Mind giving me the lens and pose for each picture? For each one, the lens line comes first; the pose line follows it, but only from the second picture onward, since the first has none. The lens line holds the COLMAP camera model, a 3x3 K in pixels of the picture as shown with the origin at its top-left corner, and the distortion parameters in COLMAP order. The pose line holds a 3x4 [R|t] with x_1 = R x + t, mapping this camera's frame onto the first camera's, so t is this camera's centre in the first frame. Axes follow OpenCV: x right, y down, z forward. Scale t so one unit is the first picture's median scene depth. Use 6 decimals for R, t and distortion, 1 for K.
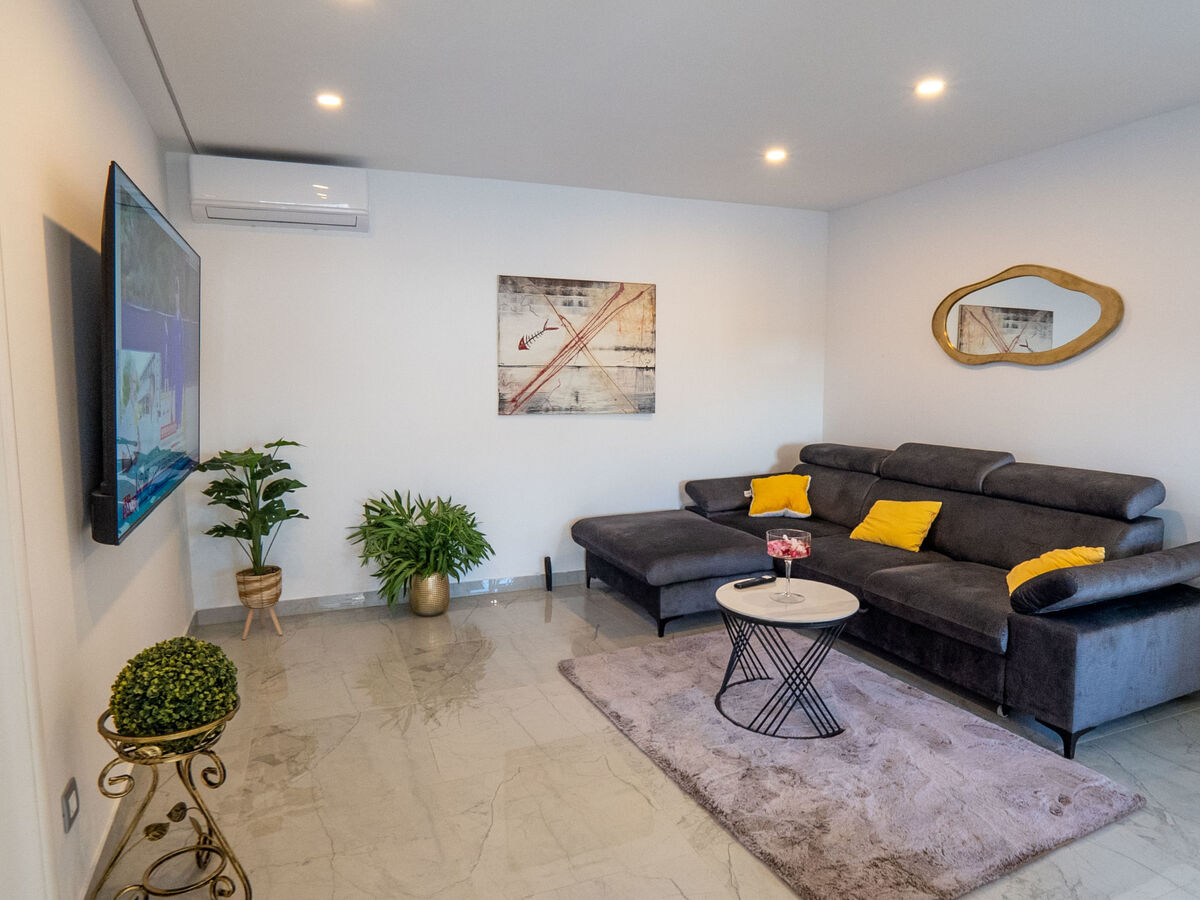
lens RADIAL K [[731.4, 0, 600.6], [0, 731.4, 446.9], [0, 0, 1]] dist [-0.037264, 0.010611]
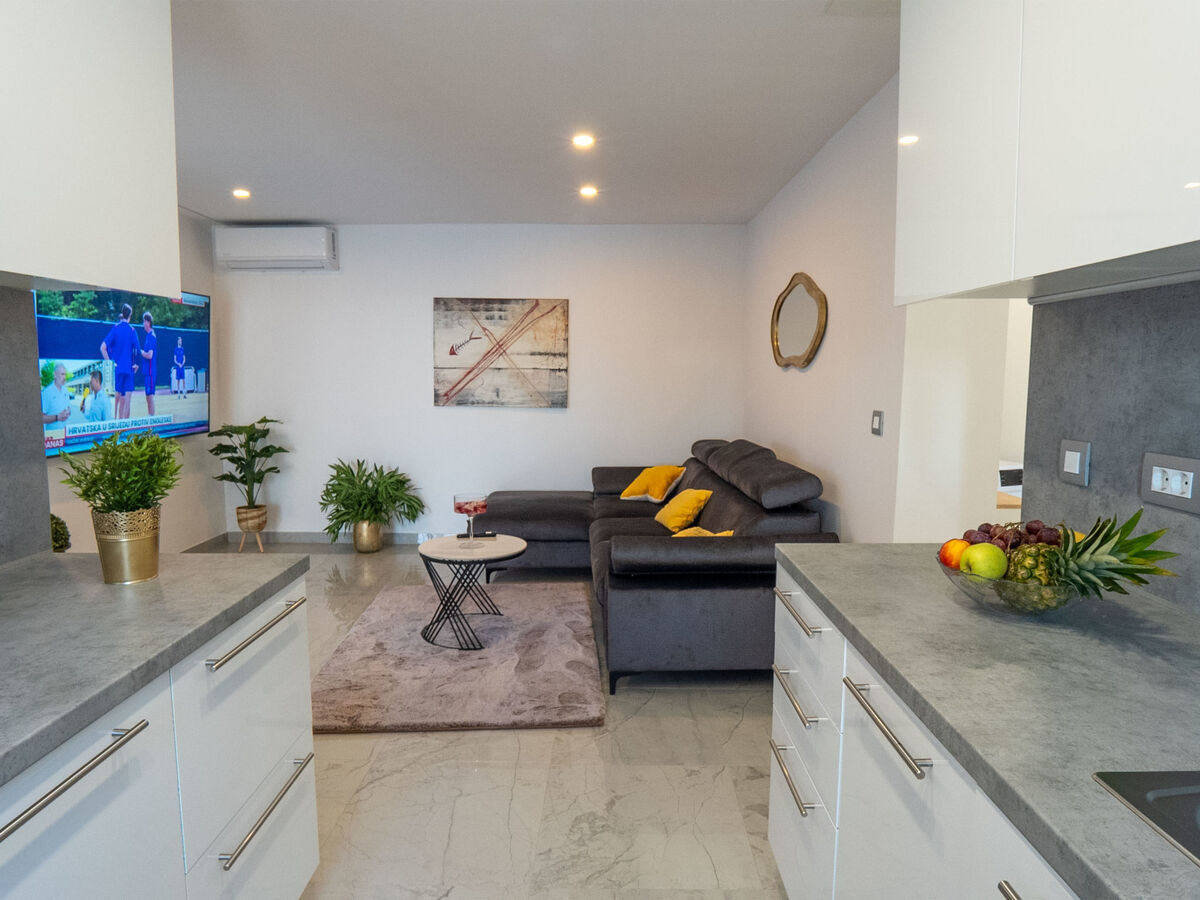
lens RADIAL K [[731.4, 0, 606.0], [0, 731.4, 449.0], [0, 0, 1]] dist [-0.037264, 0.010611]
pose [[0.927636, 0.044270, -0.370854, 0.615403], [-0.044723, 0.998972, 0.007383, 0.009142], [0.370799, 0.009737, 0.928662, -0.080589]]
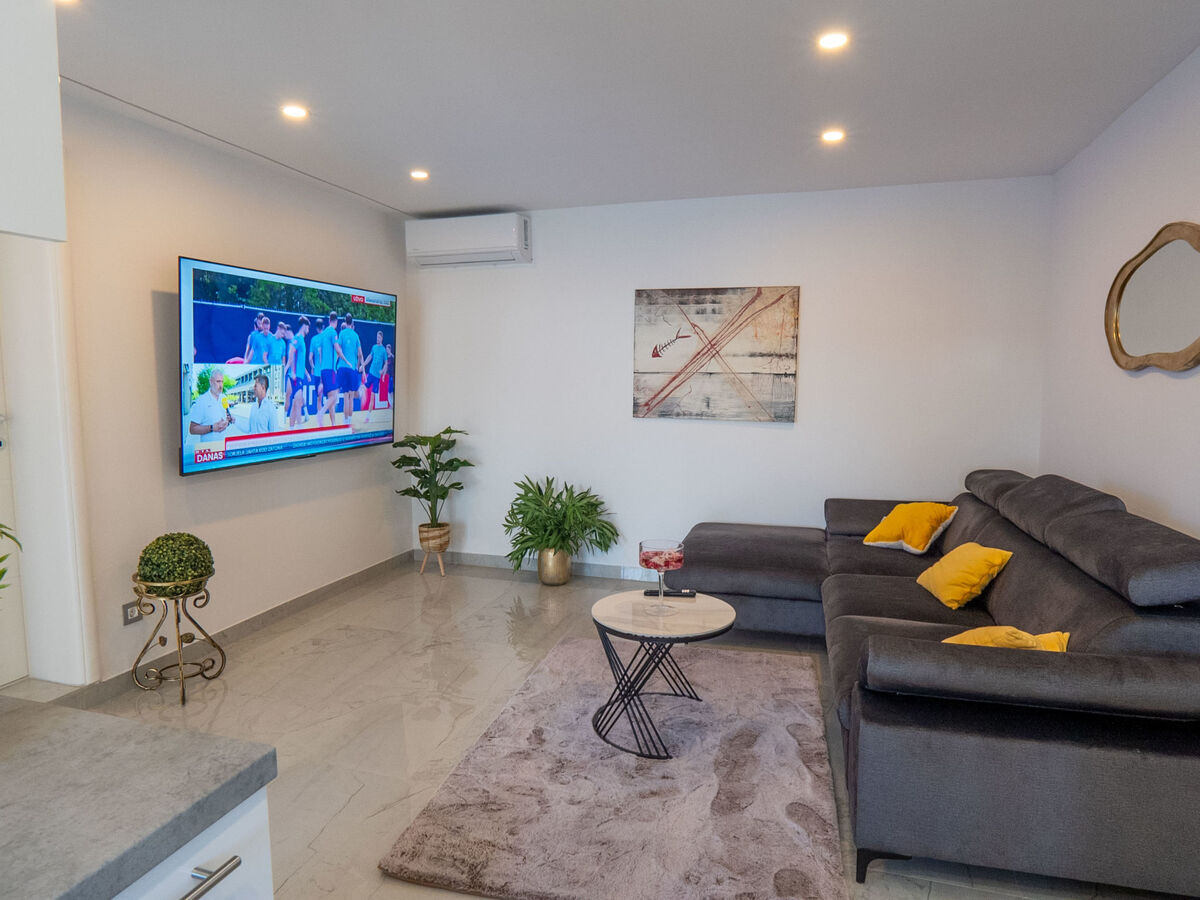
lens RADIAL K [[731.4, 0, 603.3], [0, 731.4, 447.5], [0, 0, 1]] dist [-0.037264, 0.010611]
pose [[0.775446, 0.063899, -0.628172, 0.510456], [-0.069493, 0.997459, 0.015678, -0.012562], [0.627578, 0.031497, 0.777916, 0.121951]]
